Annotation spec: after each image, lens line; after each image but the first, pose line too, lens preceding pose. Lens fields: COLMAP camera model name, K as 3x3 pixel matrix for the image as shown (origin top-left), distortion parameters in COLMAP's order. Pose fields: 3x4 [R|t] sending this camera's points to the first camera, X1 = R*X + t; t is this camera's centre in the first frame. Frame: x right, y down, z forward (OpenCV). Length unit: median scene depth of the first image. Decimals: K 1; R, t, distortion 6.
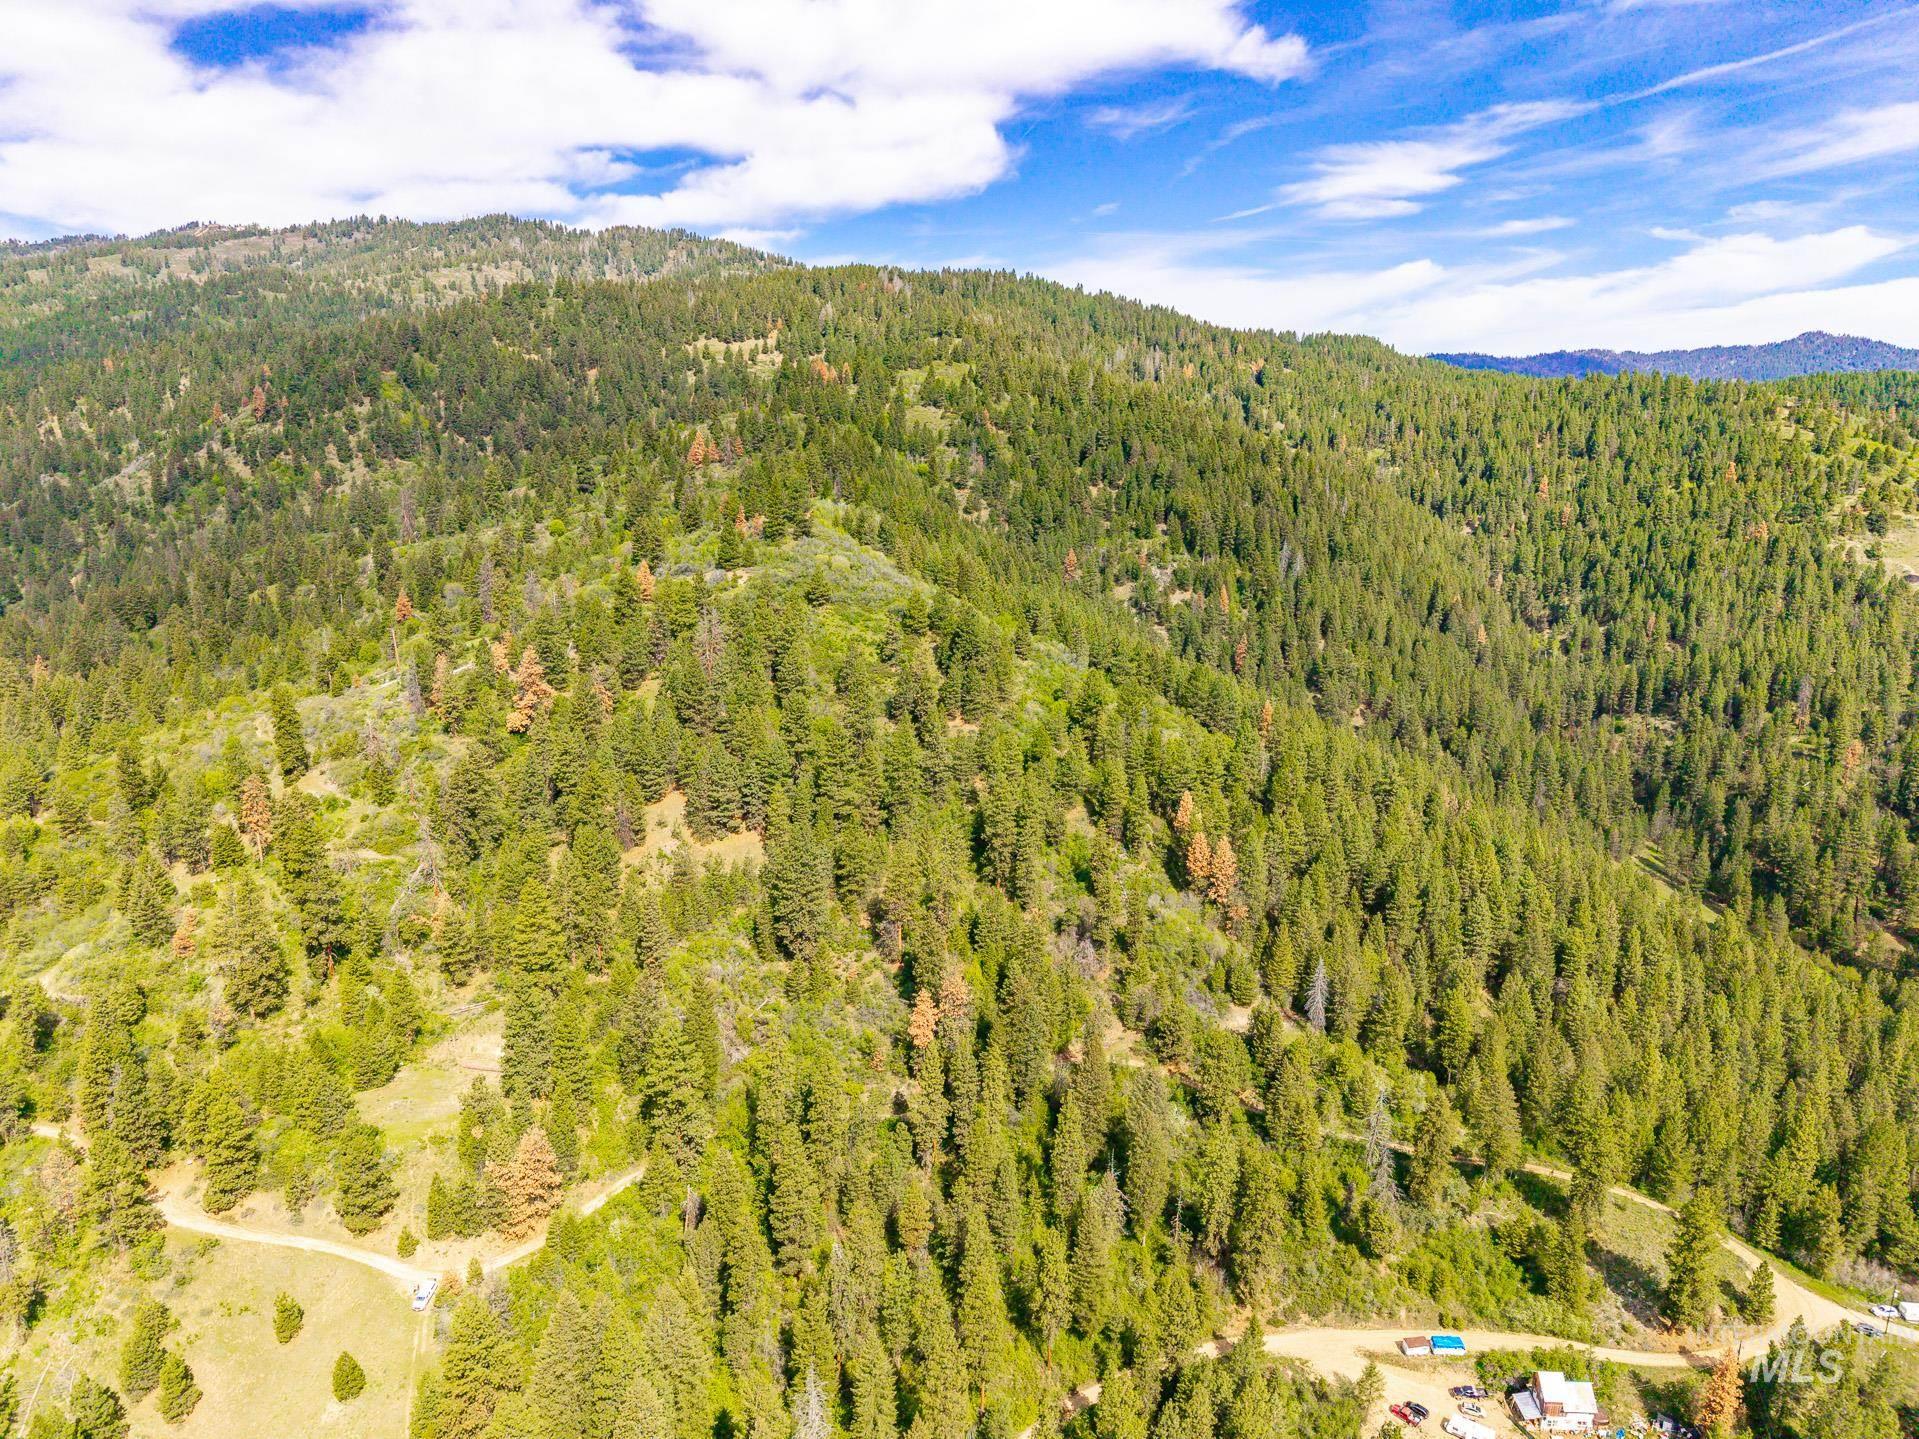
lens RADIAL K [[1307.8, 0, 960.5], [0, 1307.8, 708.6], [0, 0, 1]] dist [0.049198, -0.059742]
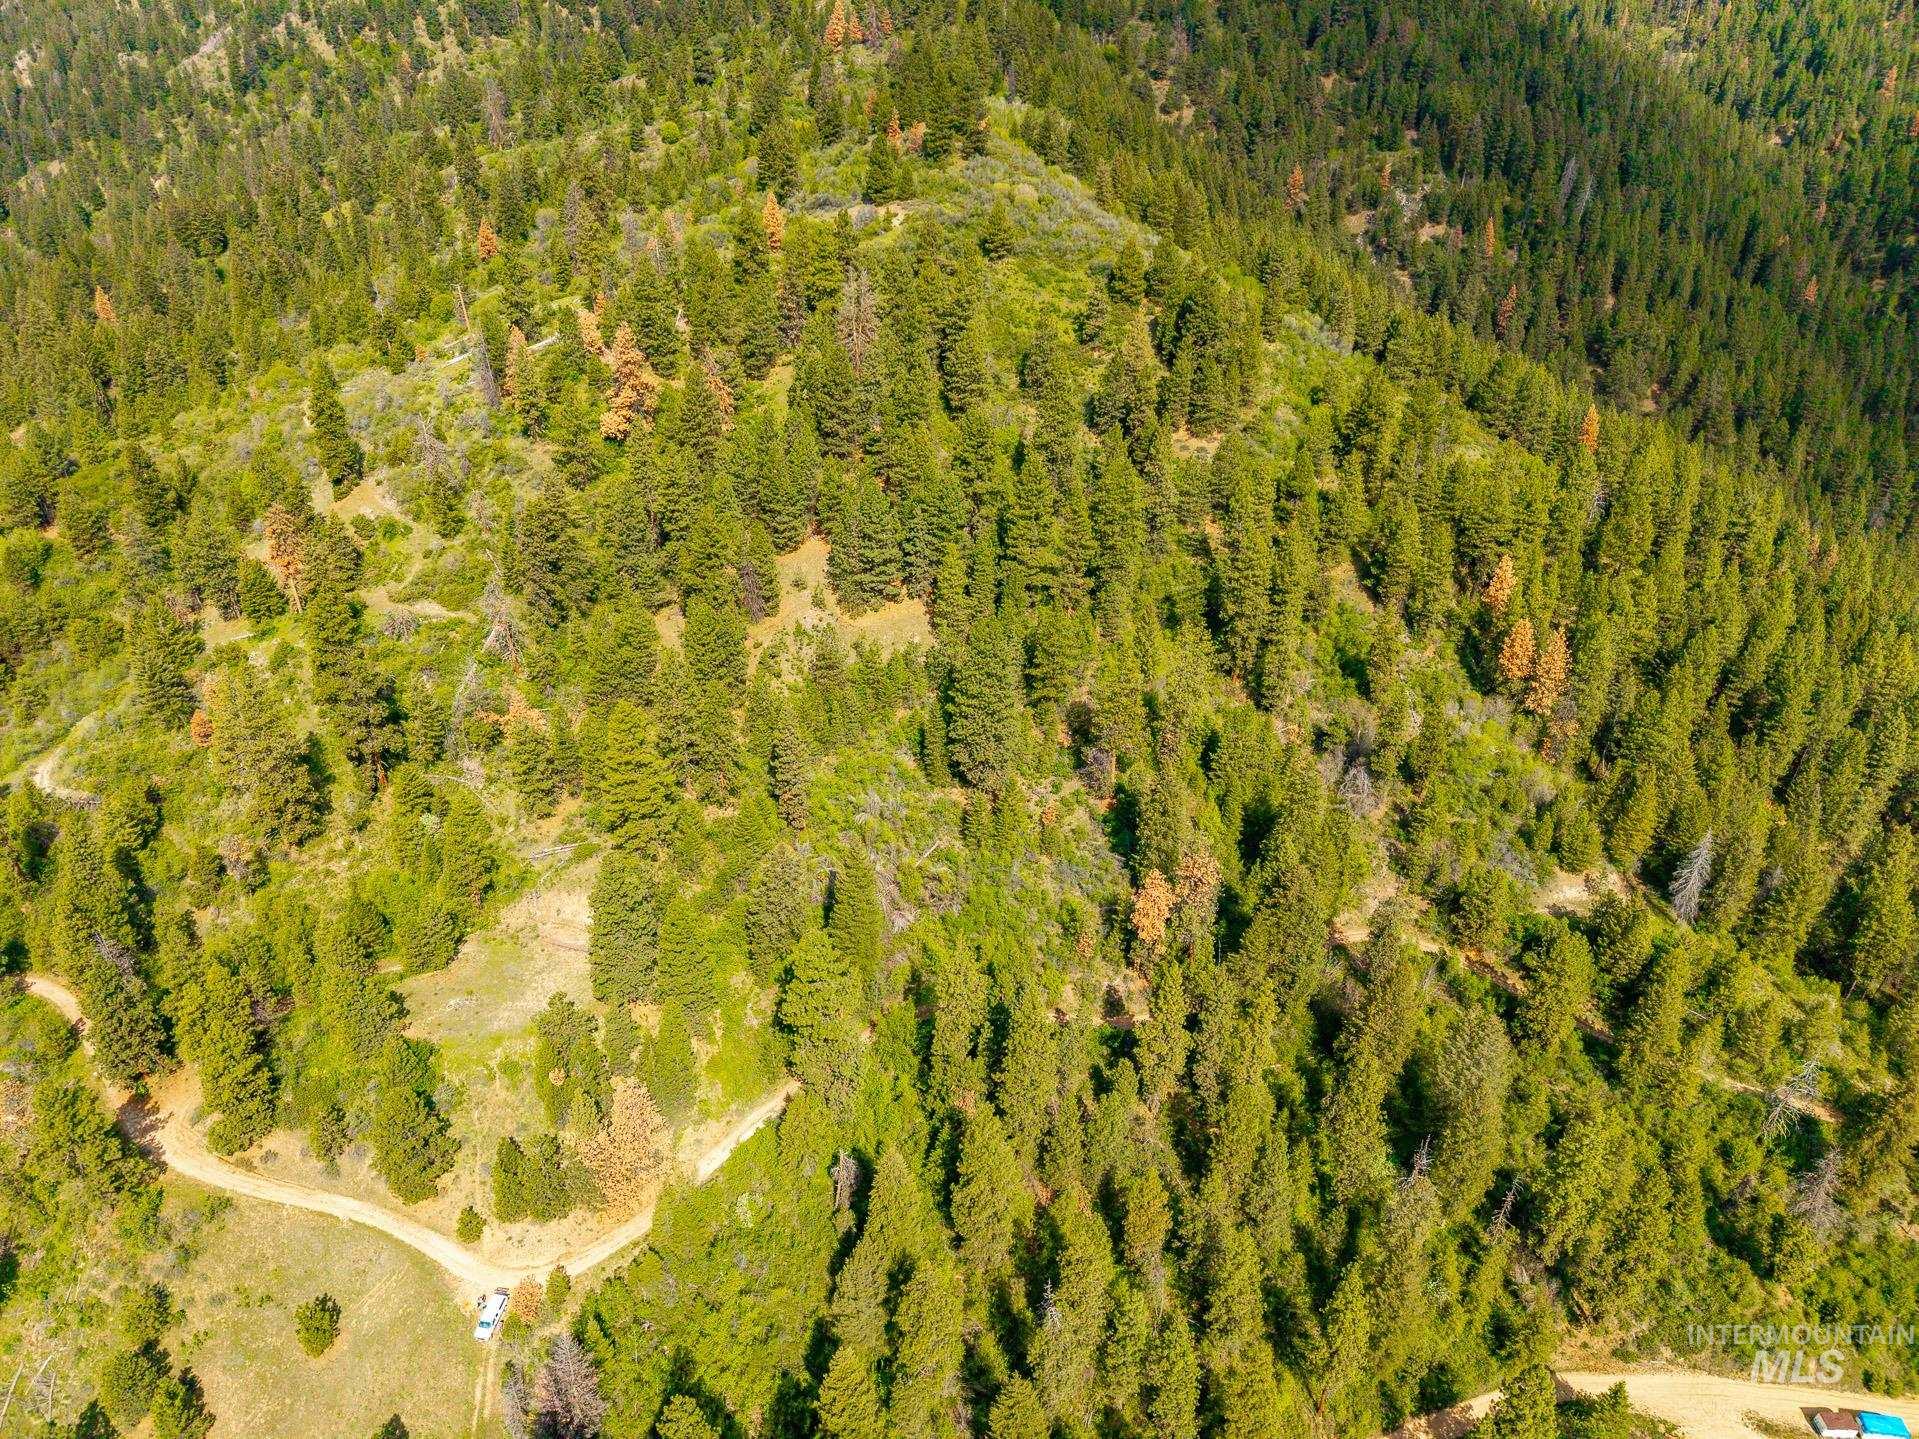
lens RADIAL K [[1306.7, 0, 959.5], [0, 1306.7, 719.5], [0, 0, 1]] dist [0.023251, -0.025693]
pose [[0.994075, 0.054190, -0.094223, -0.030855], [-0.024609, 0.956558, 0.290502, -0.030063], [0.105872, -0.286462, 0.952224, 0.138064]]
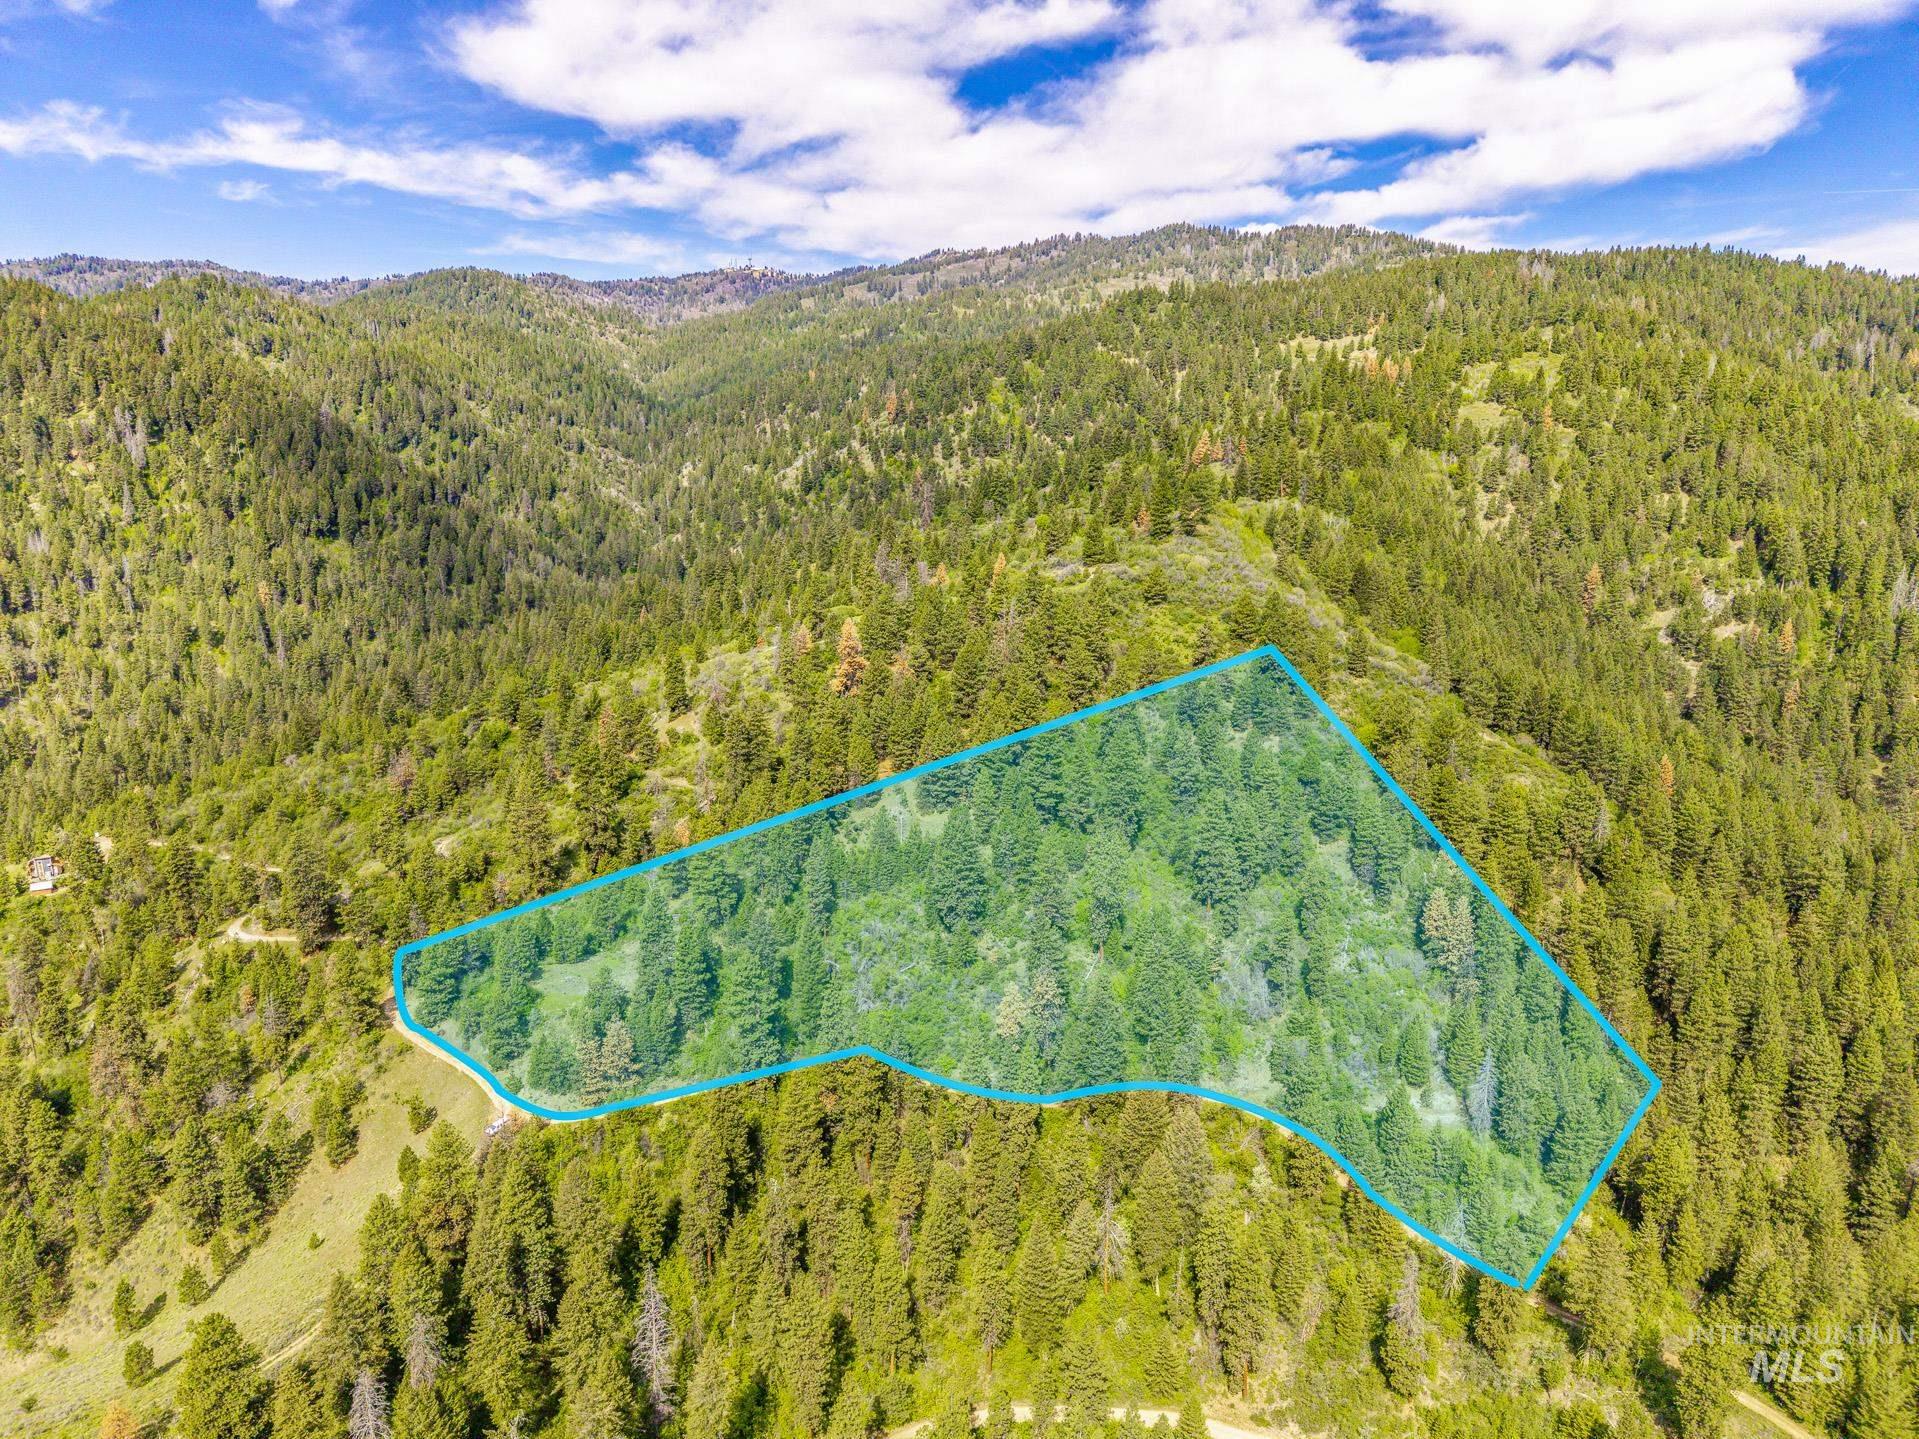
lens RADIAL K [[1306.6, 0, 968.6], [0, 1306.6, 729.6], [0, 0, 1]] dist [0.045632, -0.036969]
pose [[0.873710, 0.110742, -0.473674, 0.170528], [-0.103587, 0.993764, 0.041264, -0.007119], [0.475290, 0.013014, 0.879733, 0.037039]]
